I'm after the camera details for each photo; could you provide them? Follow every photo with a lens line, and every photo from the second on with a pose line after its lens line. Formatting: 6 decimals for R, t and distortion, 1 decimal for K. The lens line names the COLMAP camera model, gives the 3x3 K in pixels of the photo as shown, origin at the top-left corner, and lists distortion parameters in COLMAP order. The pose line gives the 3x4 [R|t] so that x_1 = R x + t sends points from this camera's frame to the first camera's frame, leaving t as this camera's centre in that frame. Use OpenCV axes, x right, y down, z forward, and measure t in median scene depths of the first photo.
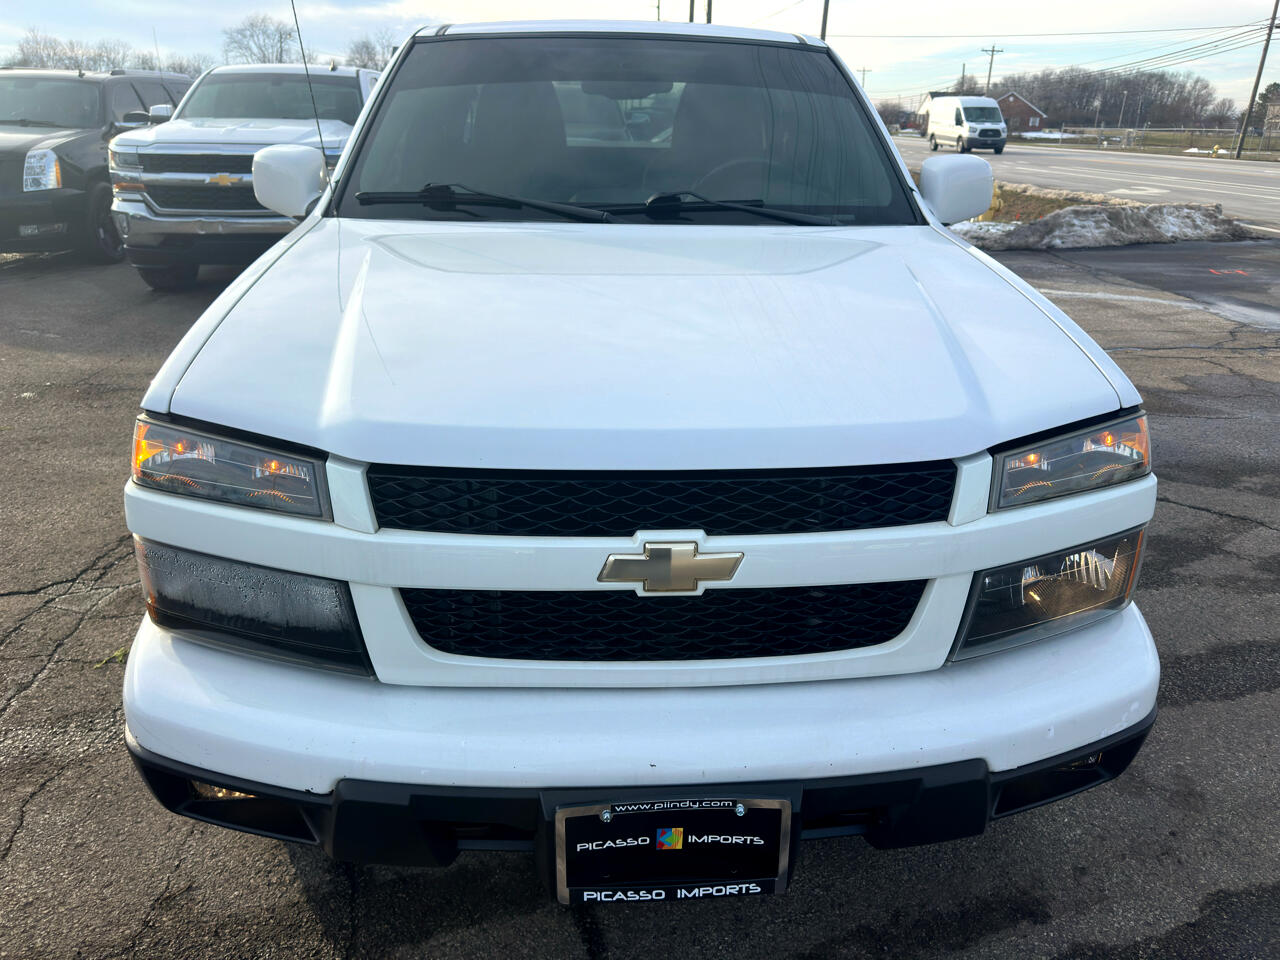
lens RADIAL K [[933.2, 0, 646.6], [0, 933.2, 481.6], [0, 0, 1]] dist [0.021028, -0.028972]
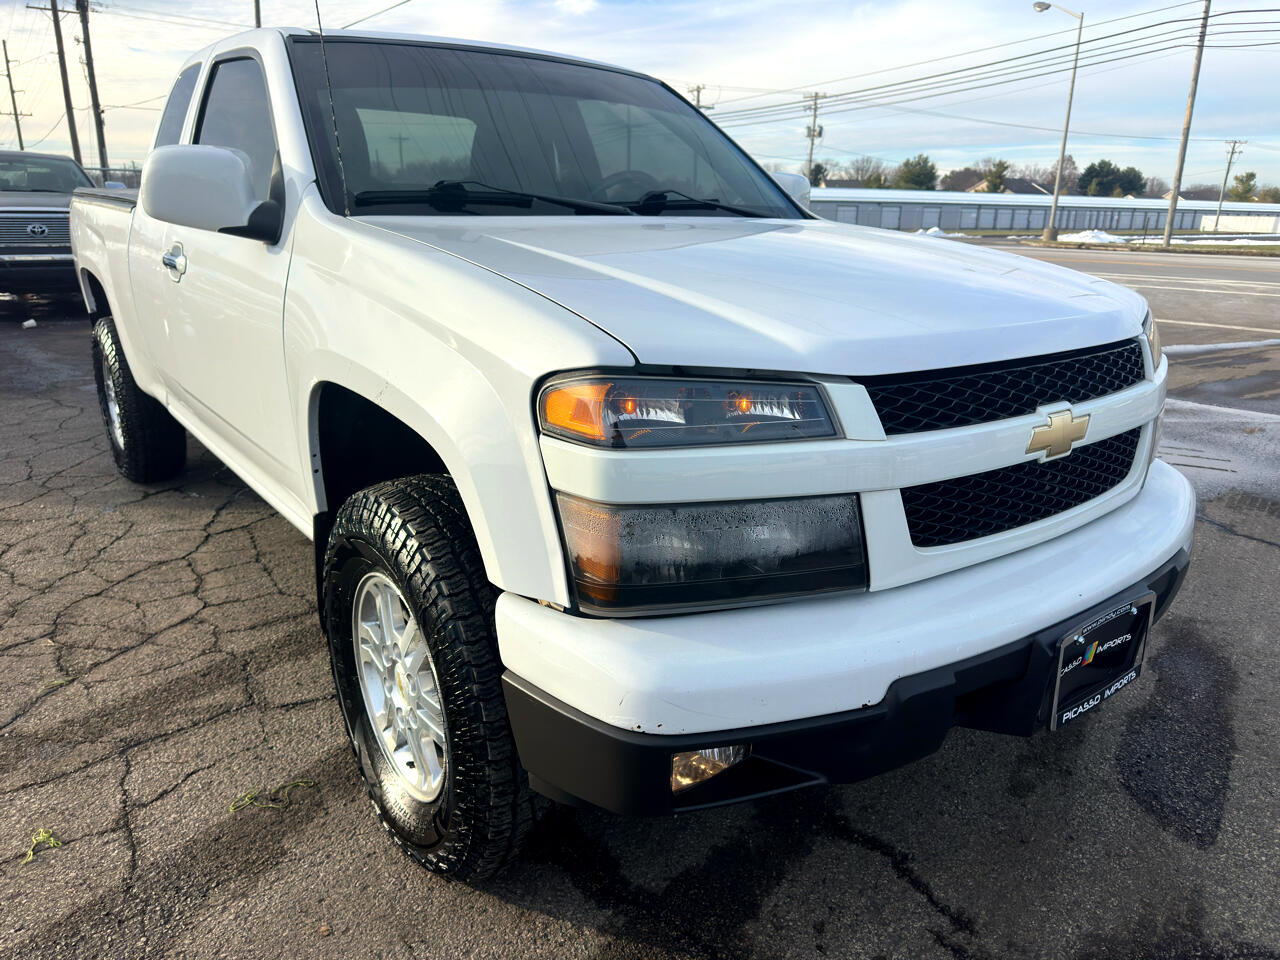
lens RADIAL K [[933.2, 0, 646.6], [0, 933.2, 481.6], [0, 0, 1]] dist [0.021028, -0.028972]
pose [[0.819740, -0.160309, 0.549843, -1.089119], [0.205778, 0.978362, -0.021542, 0.067028], [-0.534492, 0.130805, 0.834990, 0.253087]]
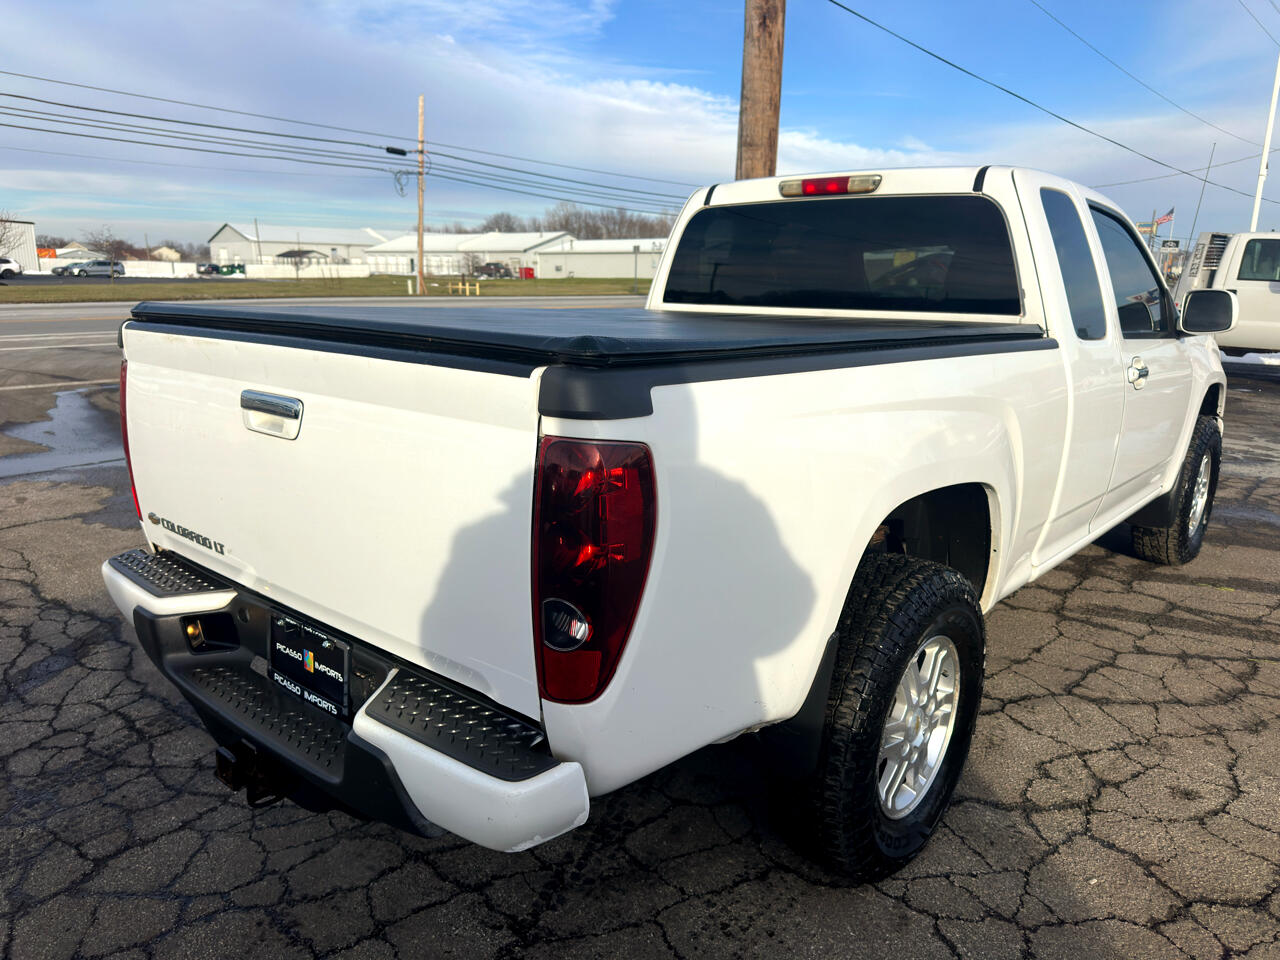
lens RADIAL K [[933.2, 0, 646.6], [0, 933.2, 481.6], [0, 0, 1]] dist [0.021028, -0.028972]
pose [[-0.745883, -0.168616, 0.644381, -1.431827], [0.219876, 0.850868, 0.477157, -2.073006], [-0.628739, 0.497587, -0.597573, 5.346251]]
